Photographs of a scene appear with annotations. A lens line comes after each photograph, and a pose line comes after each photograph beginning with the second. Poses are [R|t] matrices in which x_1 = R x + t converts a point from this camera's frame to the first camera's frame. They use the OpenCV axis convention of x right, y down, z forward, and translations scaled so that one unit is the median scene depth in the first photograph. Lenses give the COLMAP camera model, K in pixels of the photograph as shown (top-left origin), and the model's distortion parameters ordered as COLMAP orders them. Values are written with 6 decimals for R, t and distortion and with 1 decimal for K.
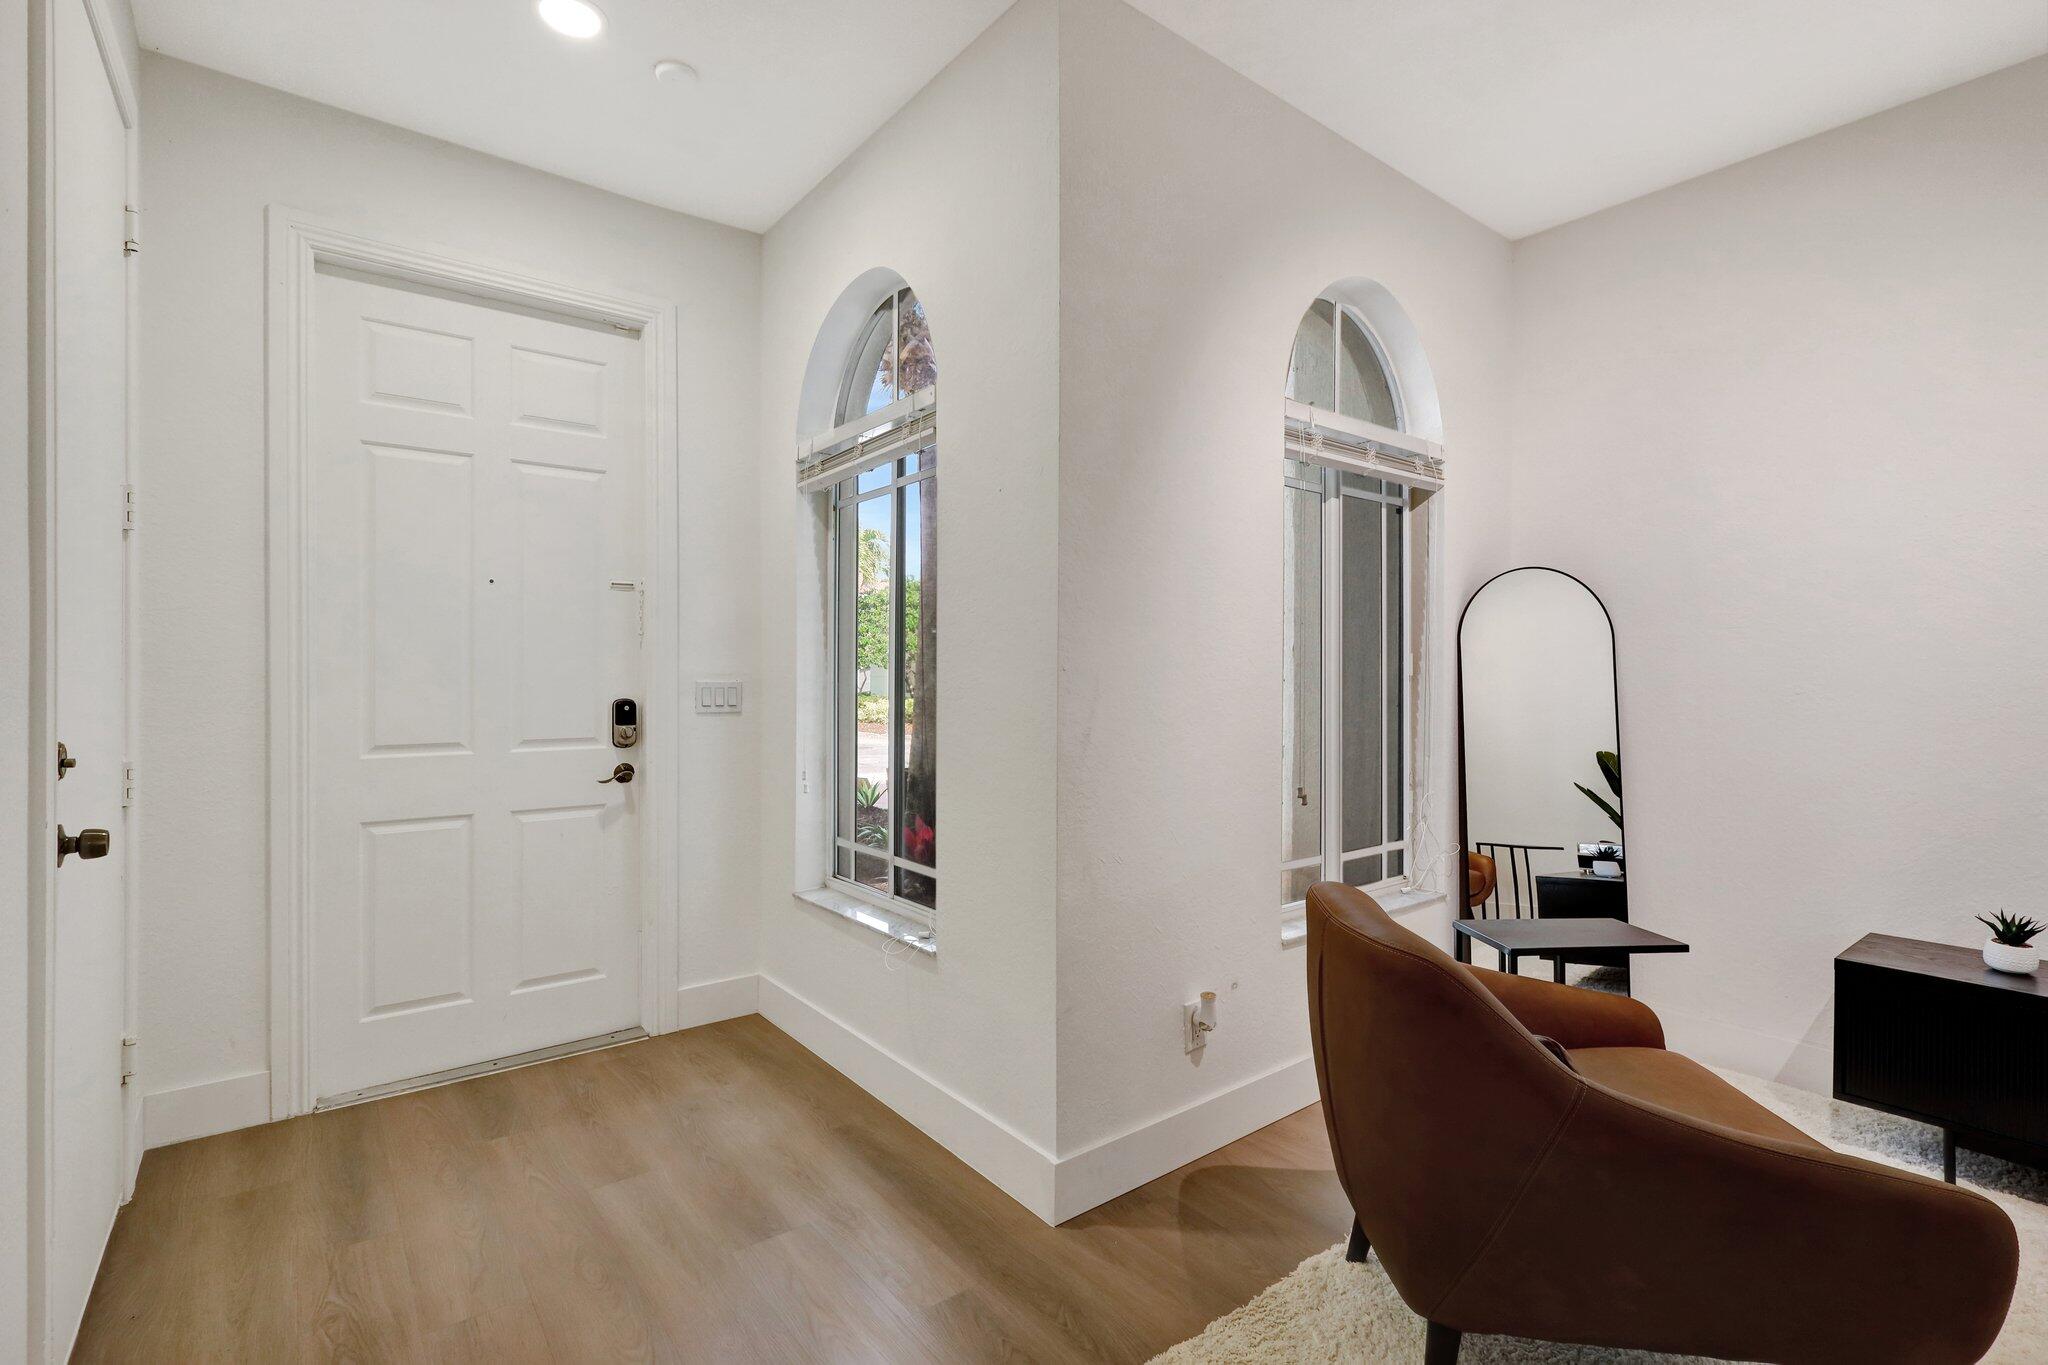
lens RADIAL K [[906.5, 0, 975.2], [0, 906.5, 683.9], [0, 0, 1]] dist [-0.000017, 0.000253]
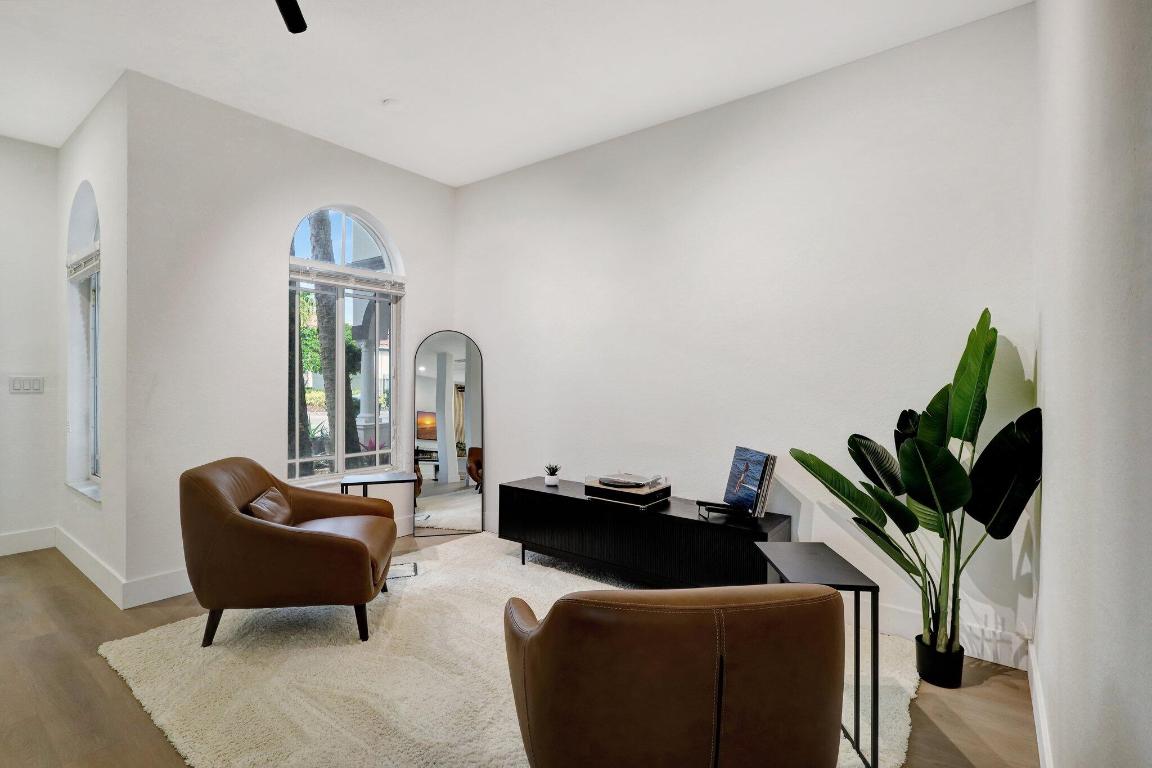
lens RADIAL K [[534.7, 0, 576.0], [0, 534.7, 384.0], [0, 0, 1]] dist [-0.004294, -0.000604]
pose [[0.964686, 0.005317, 0.263349, 0.579877], [-0.005292, 0.999986, -0.000803, 0.008098], [-0.263349, -0.000619, 0.964700, -0.429551]]
